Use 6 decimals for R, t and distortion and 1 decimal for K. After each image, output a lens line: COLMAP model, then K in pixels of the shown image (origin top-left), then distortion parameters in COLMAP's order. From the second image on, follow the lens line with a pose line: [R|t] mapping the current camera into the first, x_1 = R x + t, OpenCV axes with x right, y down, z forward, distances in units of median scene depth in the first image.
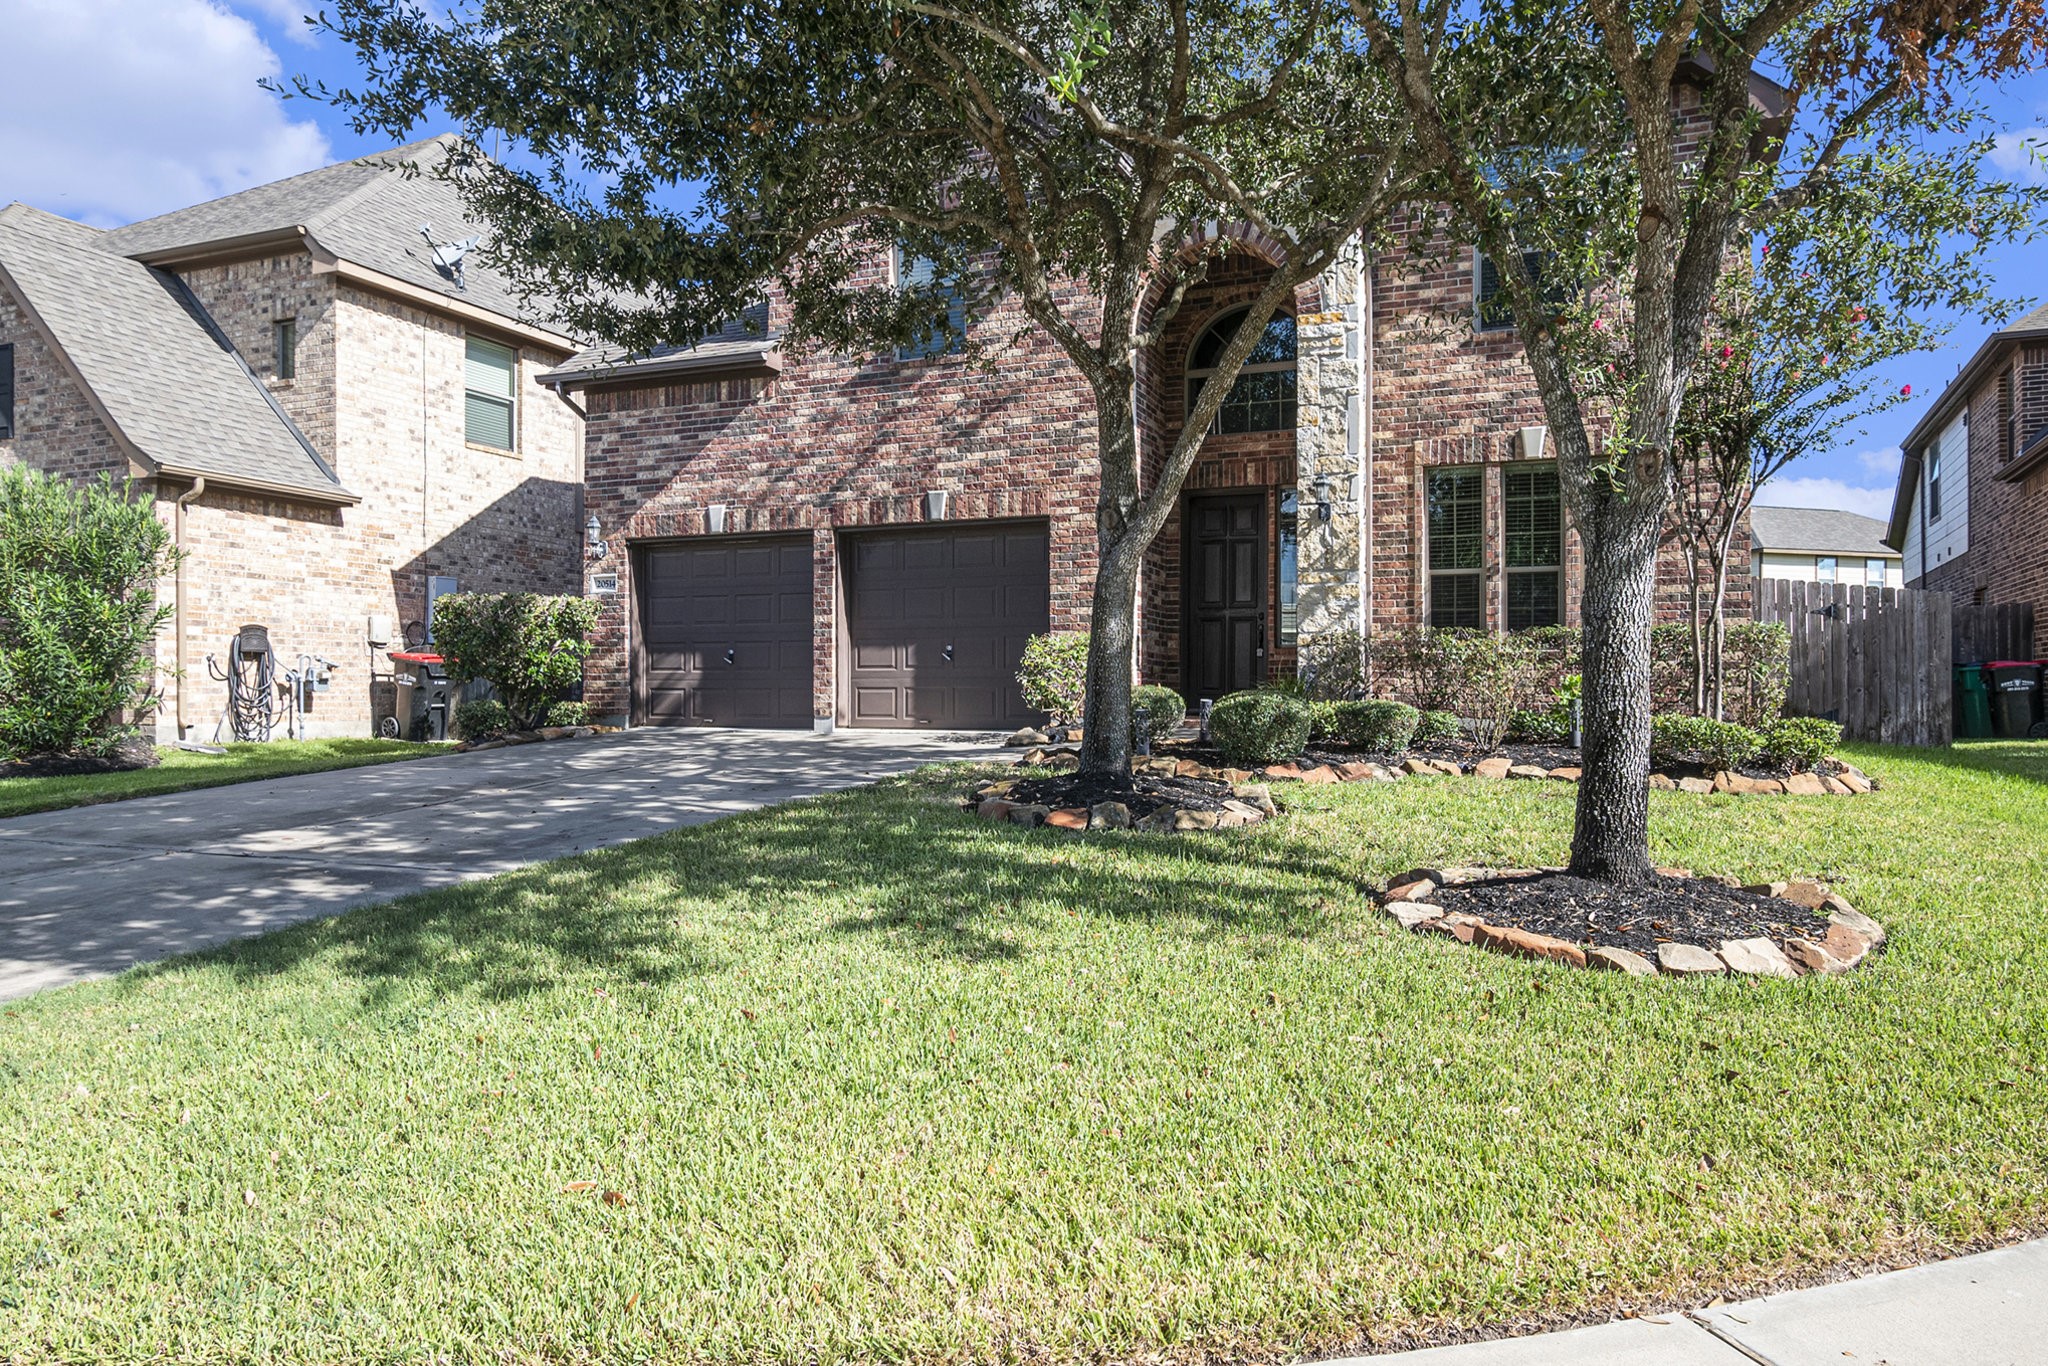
lens RADIAL K [[1293.6, 0, 1022.8], [0, 1293.6, 683.3], [0, 0, 1]] dist [0.000561, -0.000288]
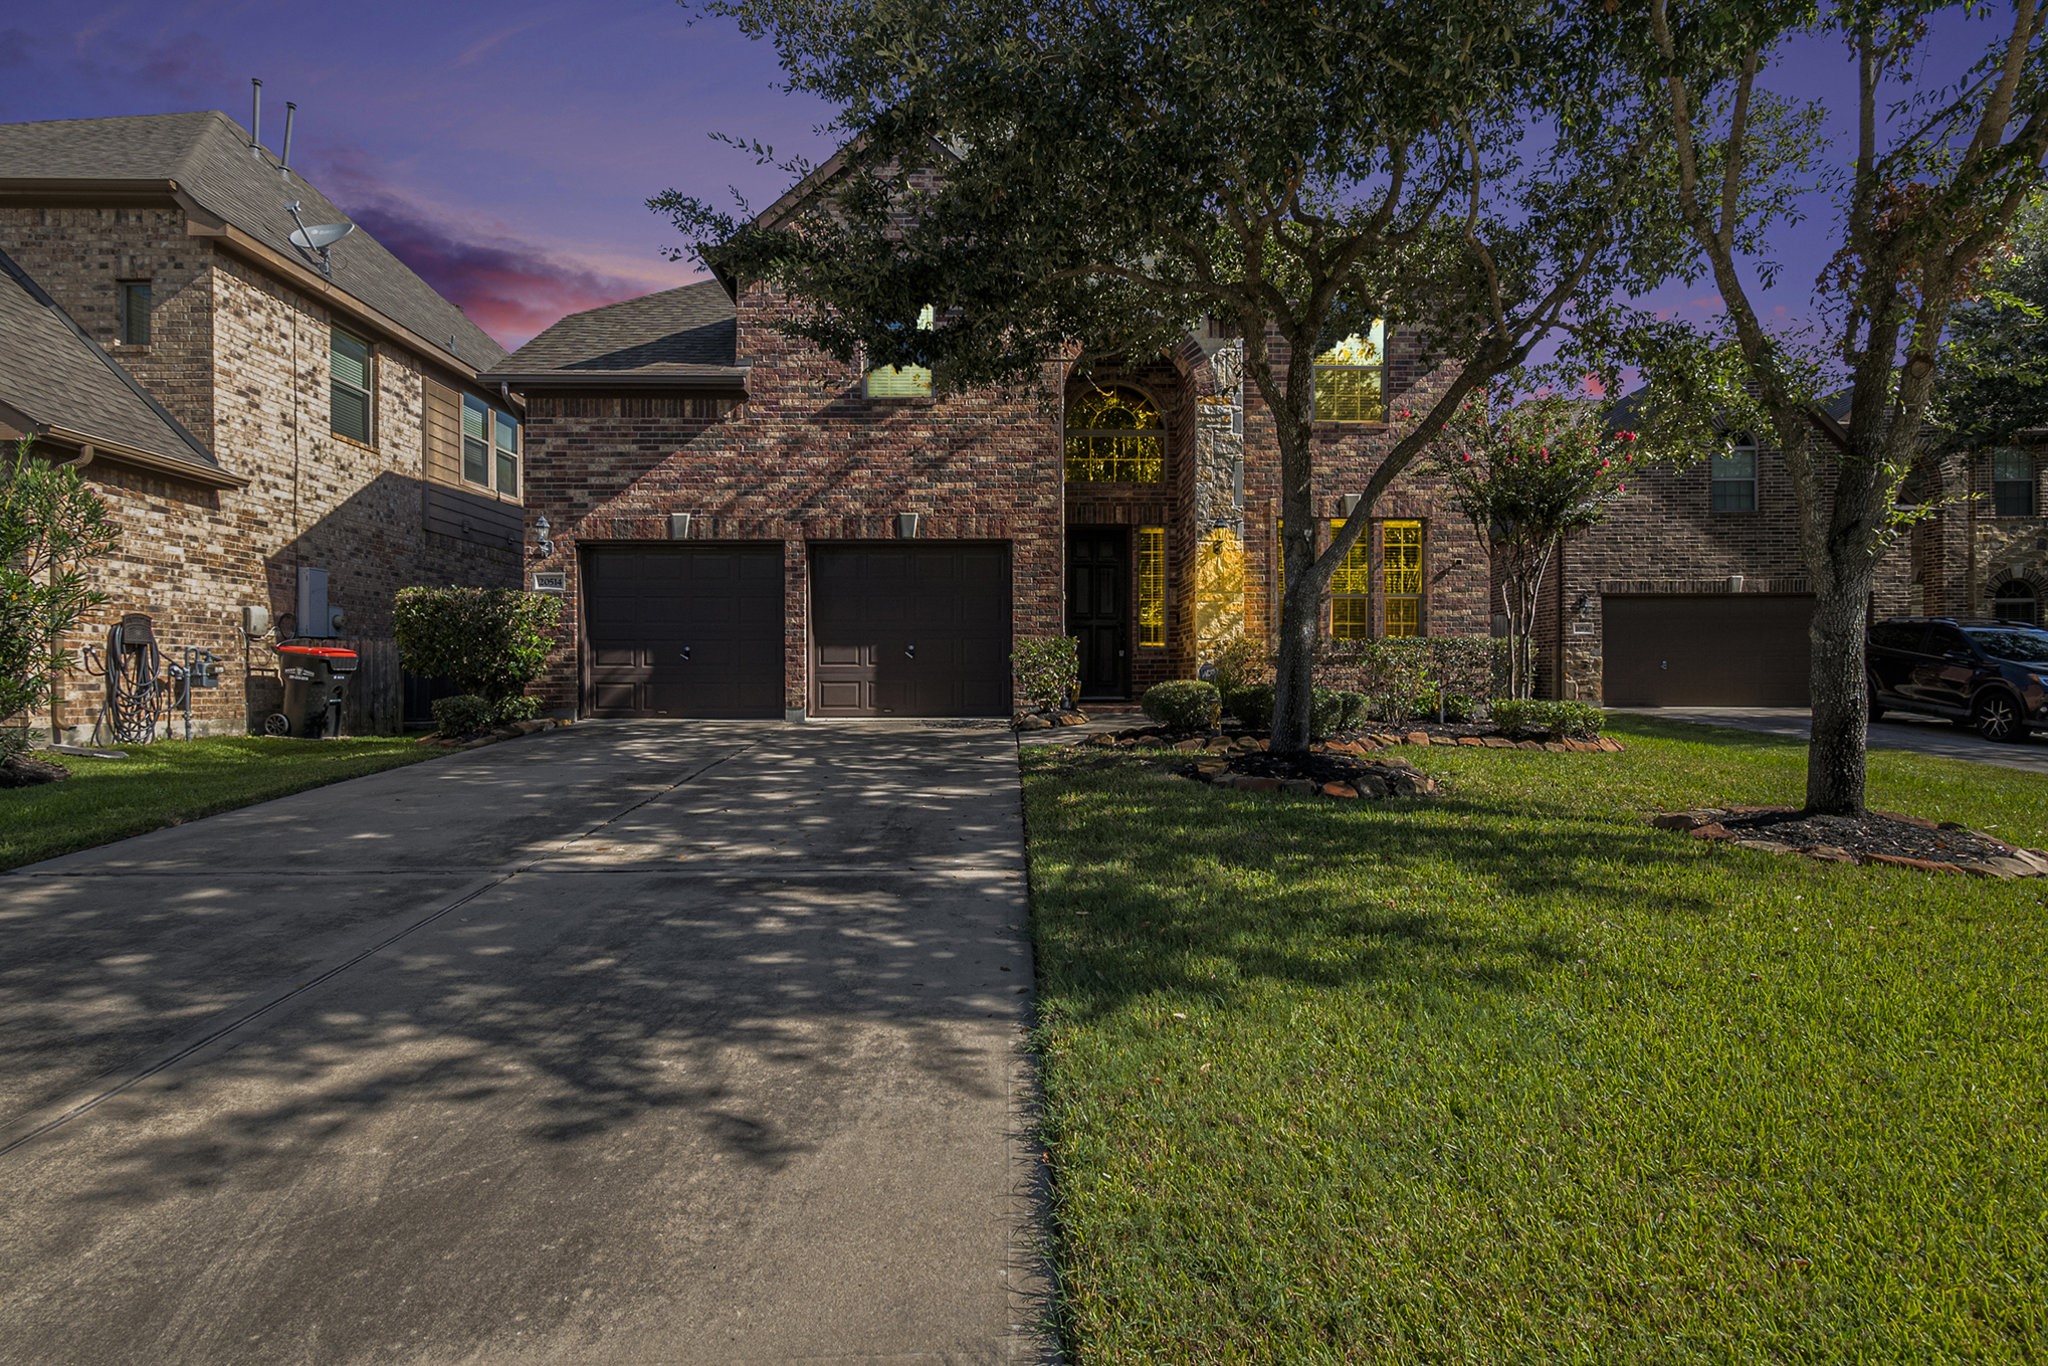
lens RADIAL K [[1004.4, 0, 1022.6], [0, 1004.4, 675.5], [0, 0, 1]] dist [0.001056, -0.000416]
pose [[0.920922, -0.000770, 0.389745, -0.298864], [0.000426, 0.999999, 0.000968, -0.002451], [-0.389746, -0.000726, 0.920922, 0.114398]]
